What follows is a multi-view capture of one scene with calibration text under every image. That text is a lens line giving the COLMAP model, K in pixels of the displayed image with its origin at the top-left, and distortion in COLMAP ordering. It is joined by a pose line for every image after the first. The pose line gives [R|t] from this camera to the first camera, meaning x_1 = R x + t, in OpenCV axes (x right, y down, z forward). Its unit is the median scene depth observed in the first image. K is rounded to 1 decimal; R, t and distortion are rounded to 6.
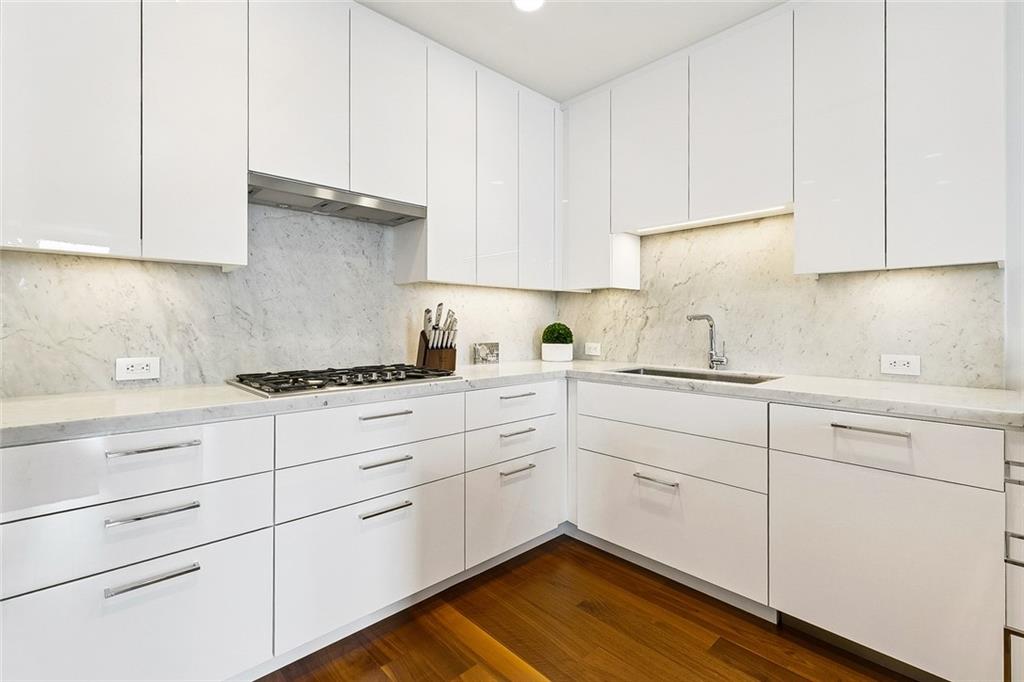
lens RADIAL K [[462.6, 0, 509.6], [0, 462.6, 320.8], [0, 0, 1]] dist [-0.005477, 0.000360]
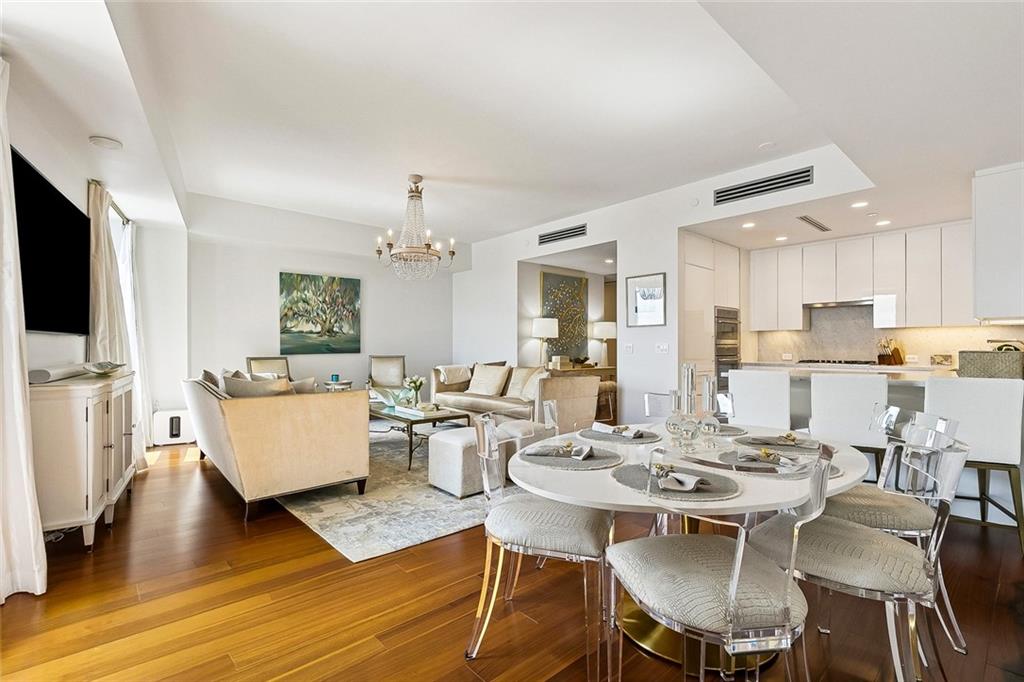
lens RADIAL K [[462.6, 0, 510.8], [0, 462.6, 345.8], [0, 0, 1]] dist [-0.005477, 0.000360]
pose [[-0.035126, -0.003112, -0.999378, 2.554494], [0.006232, 0.999975, -0.003333, 0.006149], [0.999363, -0.006345, -0.035105, -0.967066]]
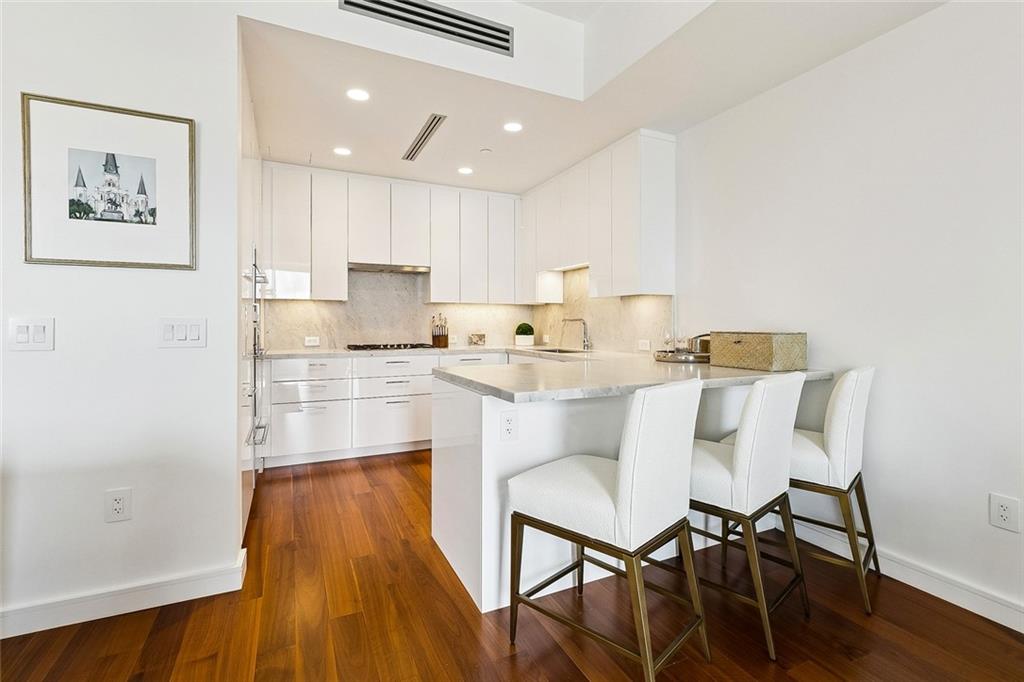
lens RADIAL K [[462.6, 0, 517.4], [0, 462.6, 324.8], [0, 0, 1]] dist [-0.005477, 0.000360]
pose [[0.952970, -0.001193, -0.303063, 0.846351], [0.003695, 0.999964, 0.007683, -0.002661], [0.303043, -0.008442, 0.952939, -0.879685]]
